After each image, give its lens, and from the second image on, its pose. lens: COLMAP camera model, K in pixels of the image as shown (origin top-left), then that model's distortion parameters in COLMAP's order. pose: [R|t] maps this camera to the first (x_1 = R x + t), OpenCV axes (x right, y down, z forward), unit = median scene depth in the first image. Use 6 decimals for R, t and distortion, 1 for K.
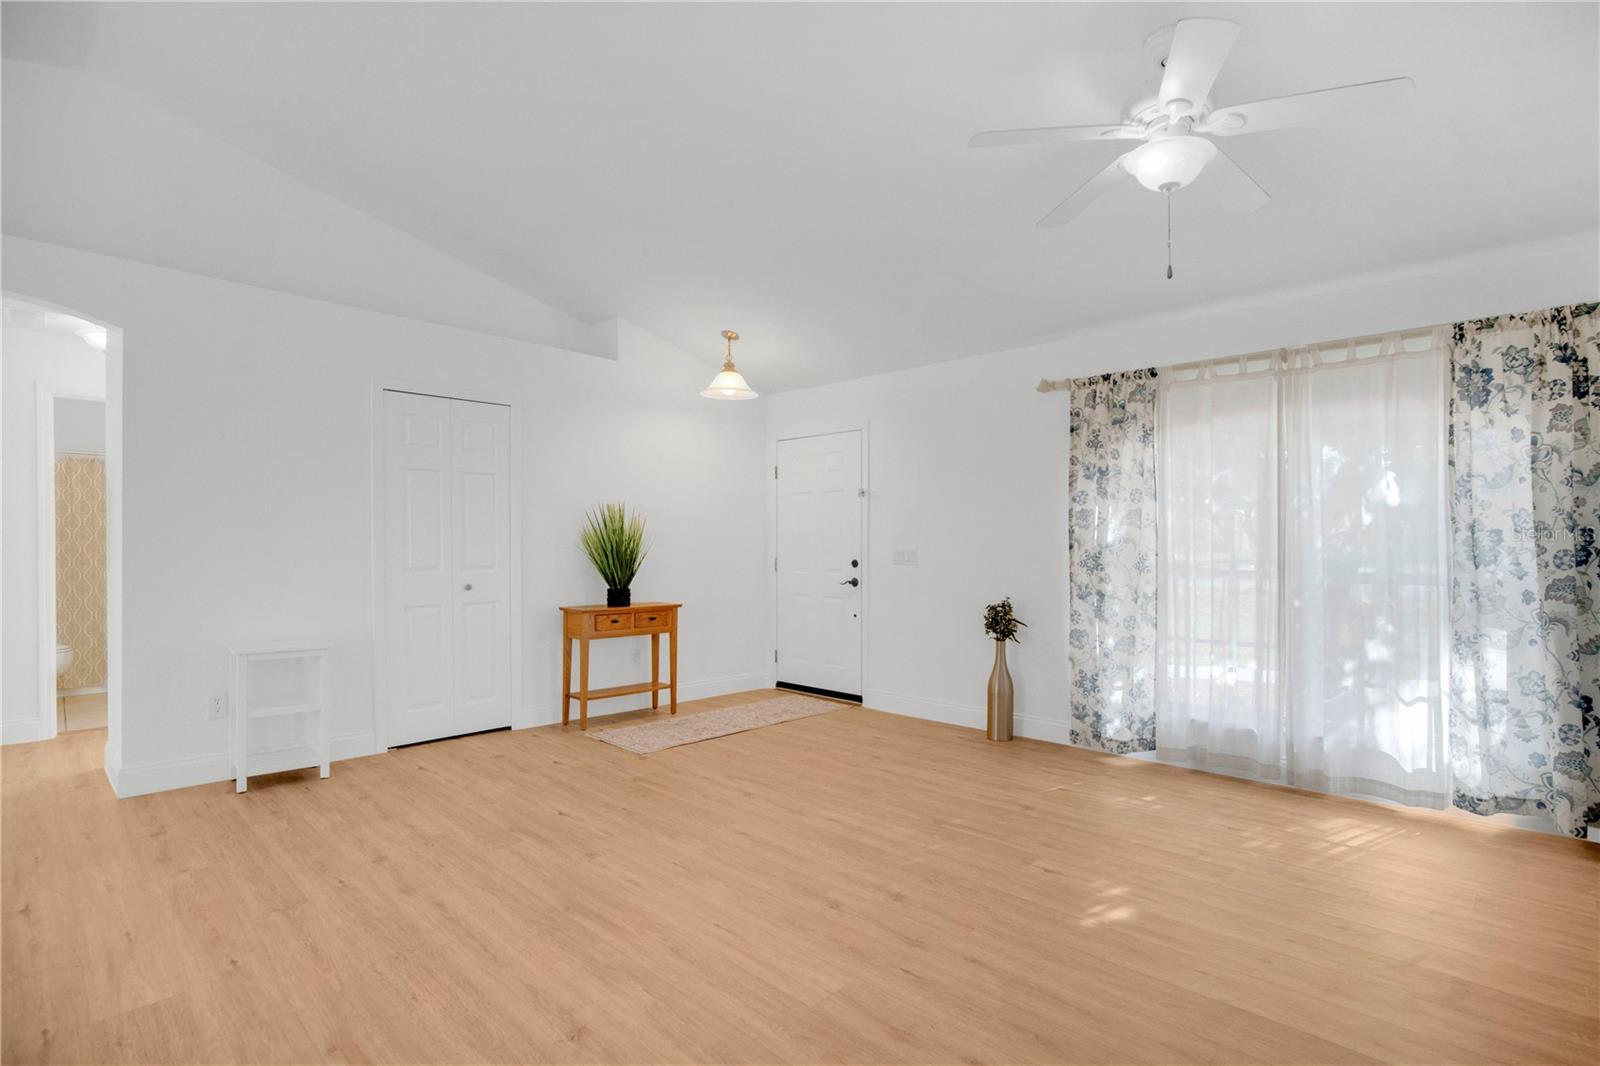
lens RADIAL K [[757.6, 0, 780.0], [0, 757.6, 537.7], [0, 0, 1]] dist [-0.025934, 0.000477]
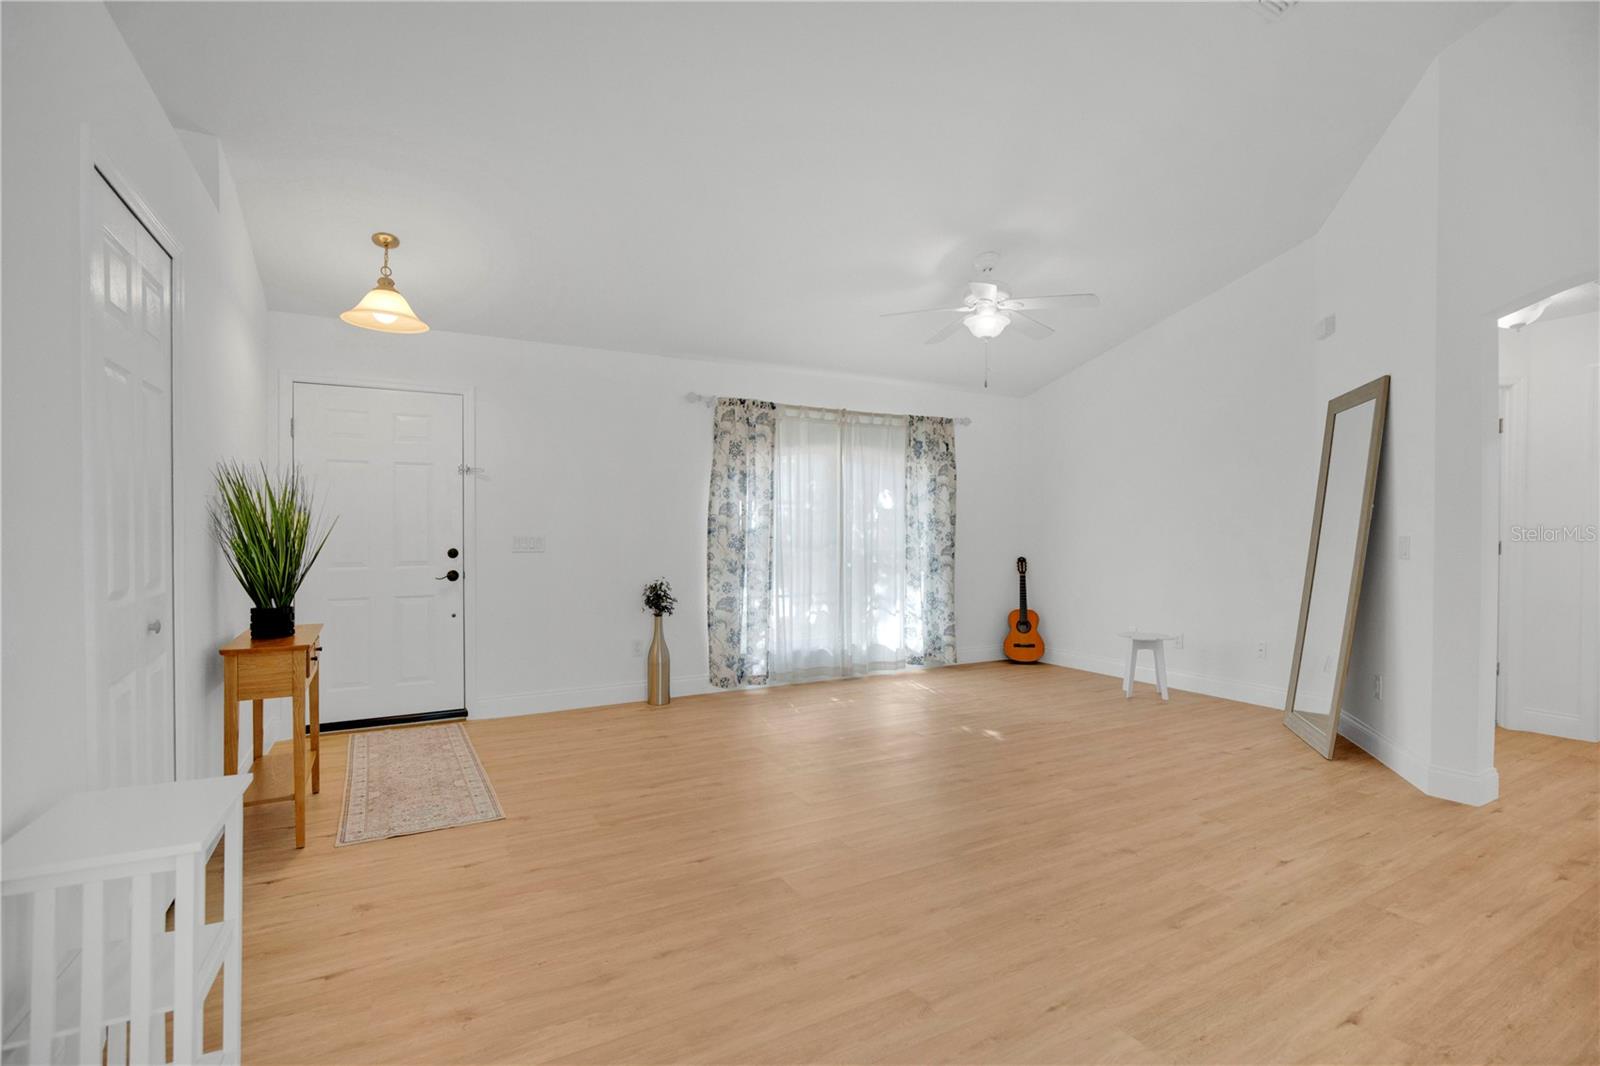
lens RADIAL K [[808.9, 0, 800.0], [0, 808.9, 533.0], [0, 0, 1]] dist [-0.023754, 0.000564]
pose [[0.258096, -0.009503, 0.966073, -0.933000], [-0.009072, 0.999884, 0.012259, -0.003989], [-0.966077, -0.011929, 0.257979, 0.564314]]
